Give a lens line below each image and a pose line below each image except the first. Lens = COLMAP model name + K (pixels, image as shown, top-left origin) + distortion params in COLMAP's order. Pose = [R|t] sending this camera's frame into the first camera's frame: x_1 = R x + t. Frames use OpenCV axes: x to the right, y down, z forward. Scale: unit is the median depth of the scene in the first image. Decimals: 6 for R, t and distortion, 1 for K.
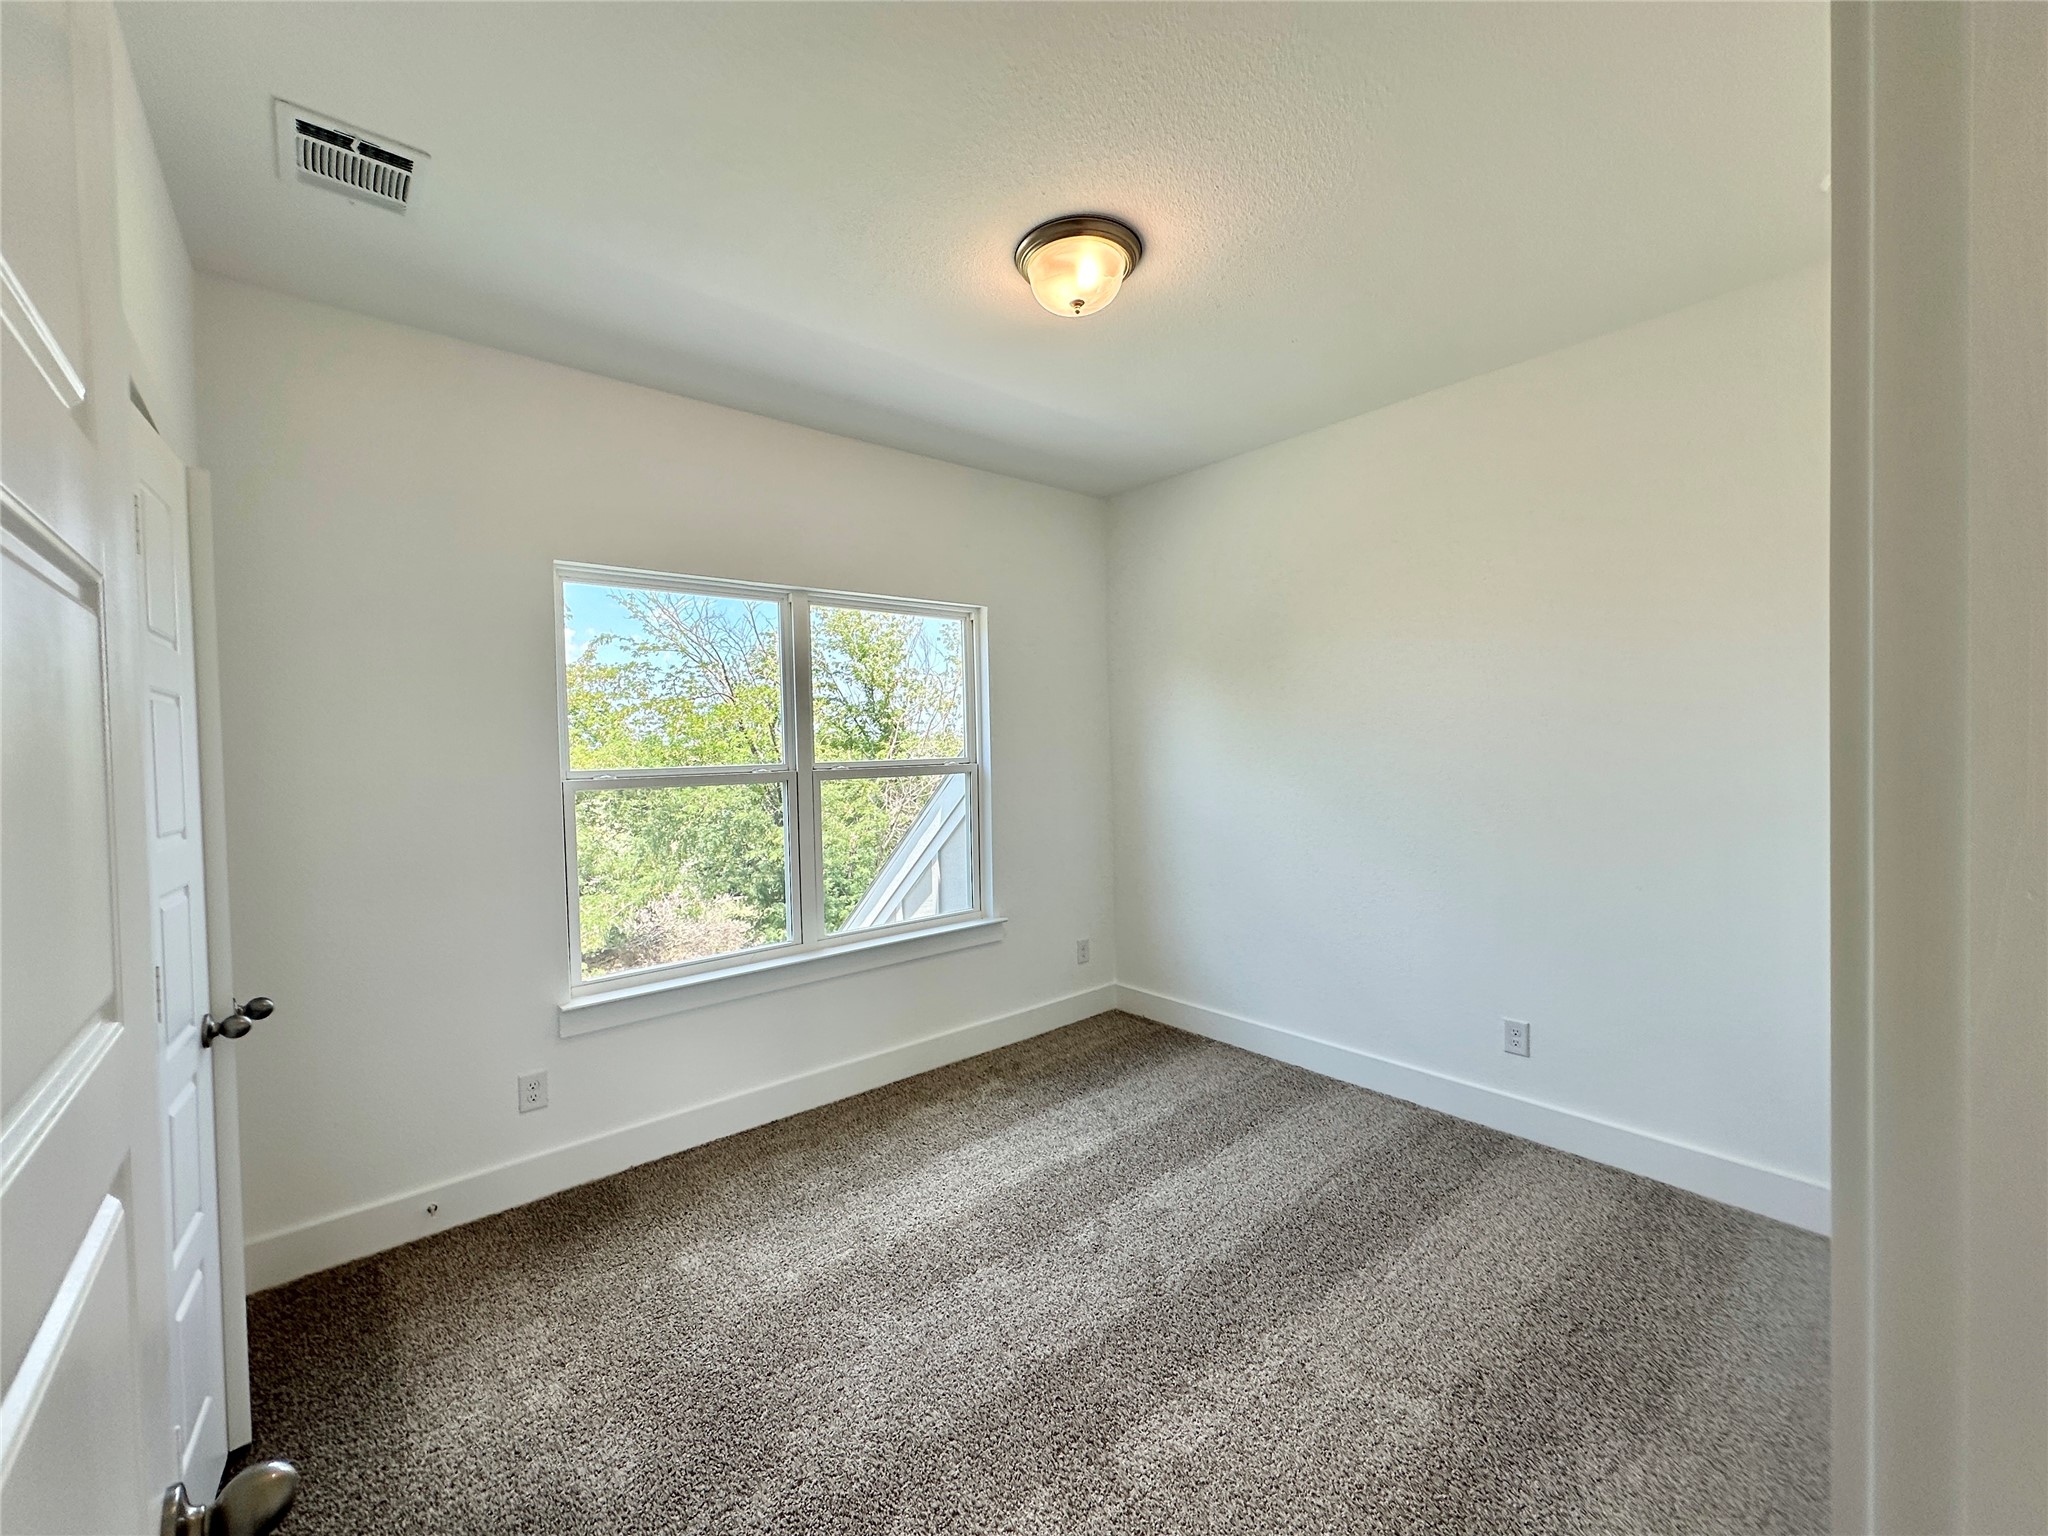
lens RADIAL K [[819.6, 0, 1015.1], [0, 819.6, 766.6], [0, 0, 1]] dist [0.001012, 0.000005]
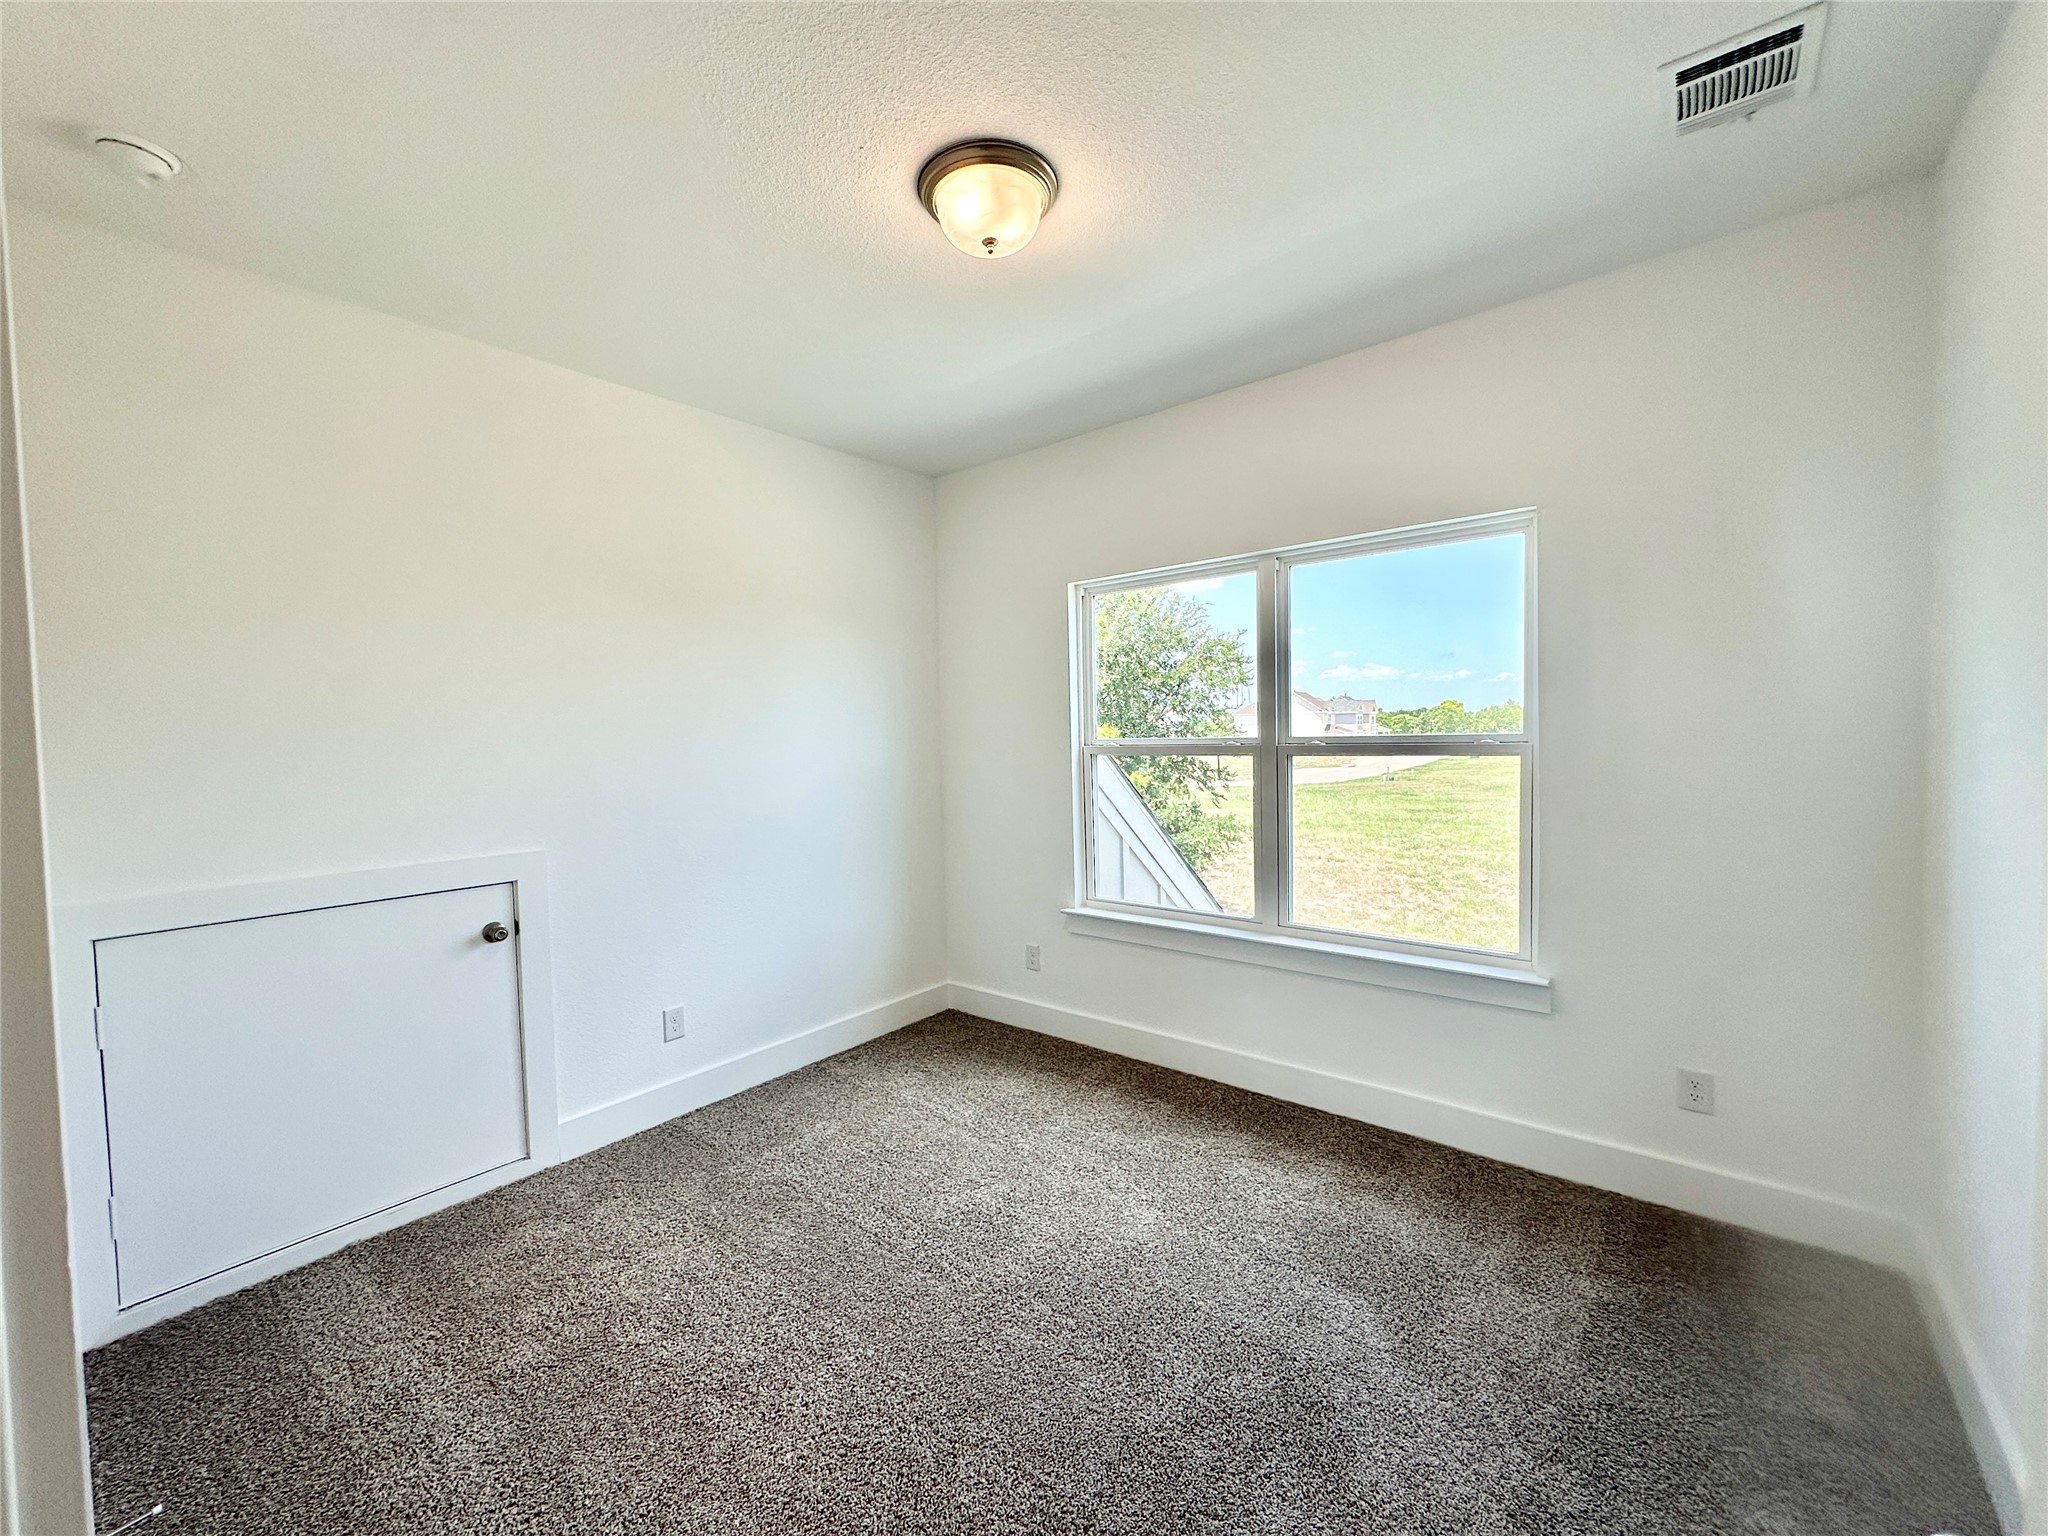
lens RADIAL K [[819.6, 0, 1015.1], [0, 819.6, 766.6], [0, 0, 1]] dist [0.001012, 0.000005]
pose [[0.174012, 0.062677, -0.982747, 0.607556], [-0.006449, 0.998024, 0.062509, -0.026174], [0.984722, -0.004540, 0.174072, 0.526302]]
